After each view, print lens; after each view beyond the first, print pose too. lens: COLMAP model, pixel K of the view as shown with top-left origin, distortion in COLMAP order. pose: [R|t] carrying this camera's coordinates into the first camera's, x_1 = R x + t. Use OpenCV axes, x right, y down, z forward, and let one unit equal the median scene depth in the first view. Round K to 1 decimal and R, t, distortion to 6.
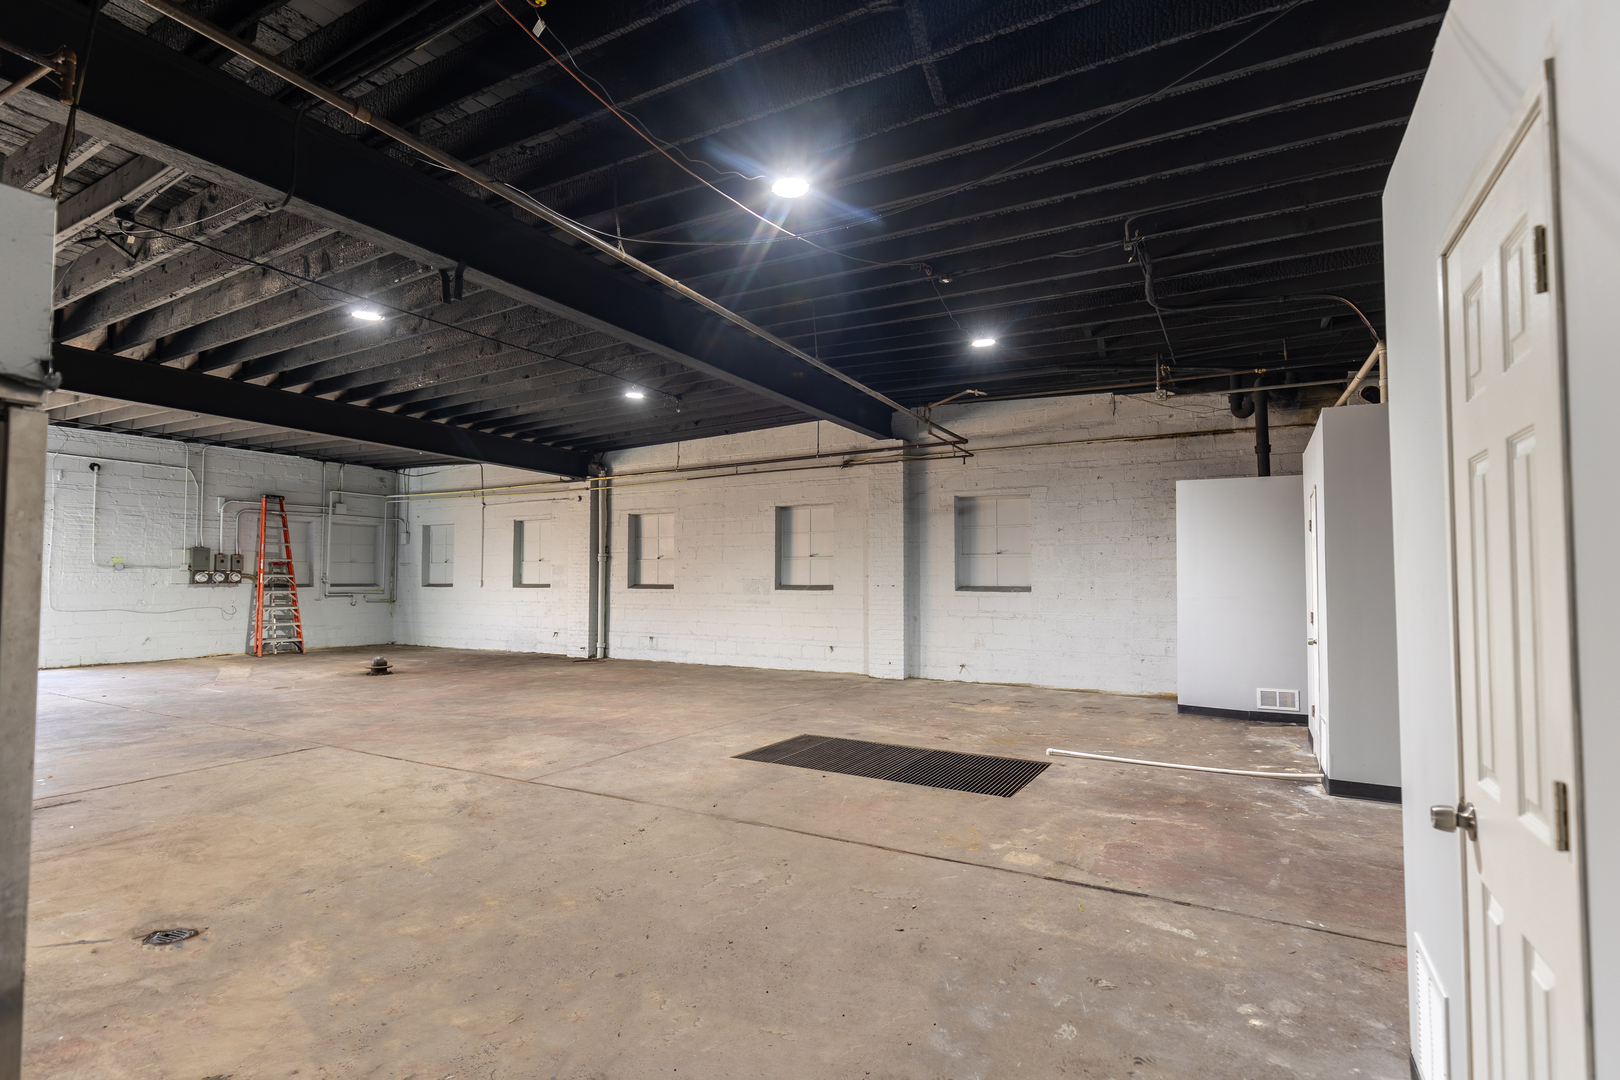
lens RADIAL K [[756.7, 0, 810.0], [0, 756.7, 540.0], [0, 0, 1]] dist [0.000415, 0.000041]
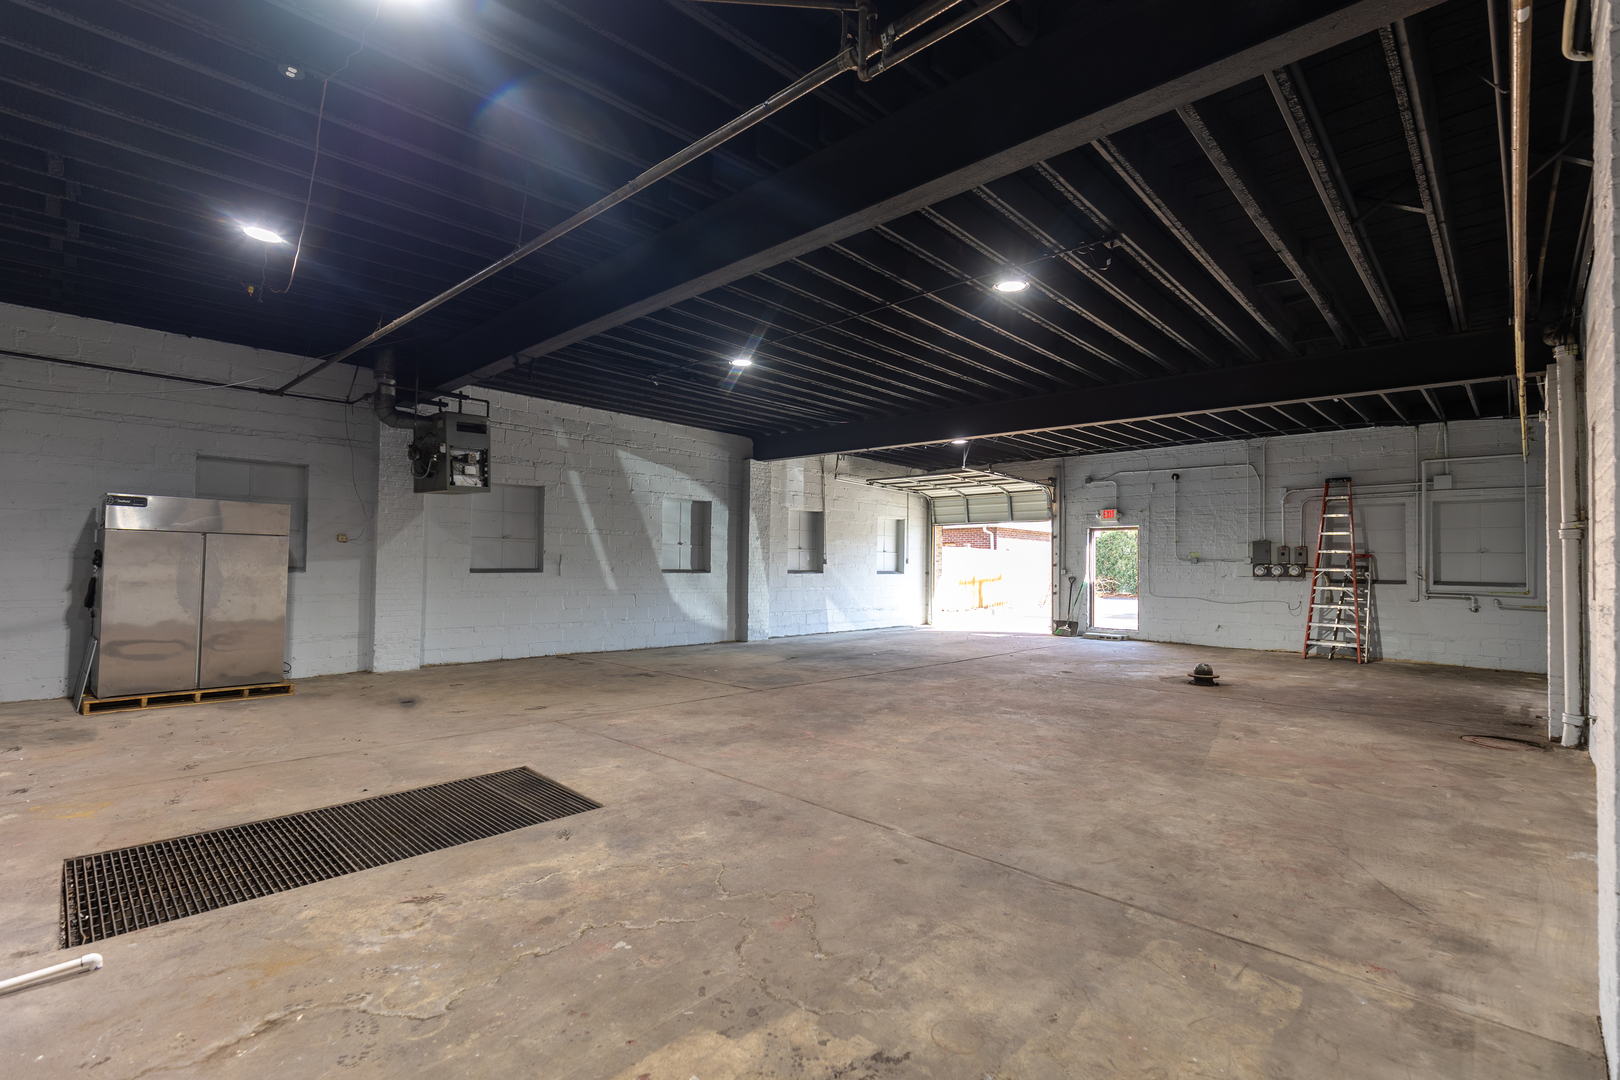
lens RADIAL K [[727.1, 0, 810.0], [0, 727.1, 540.0], [0, 0, 1]] dist [0.001796, -0.000370]
pose [[-0.239032, -0.036438, -0.970328, 0.268480], [0.034993, 0.998323, -0.046110, 0.031934], [0.970381, -0.044977, -0.237356, 0.642878]]
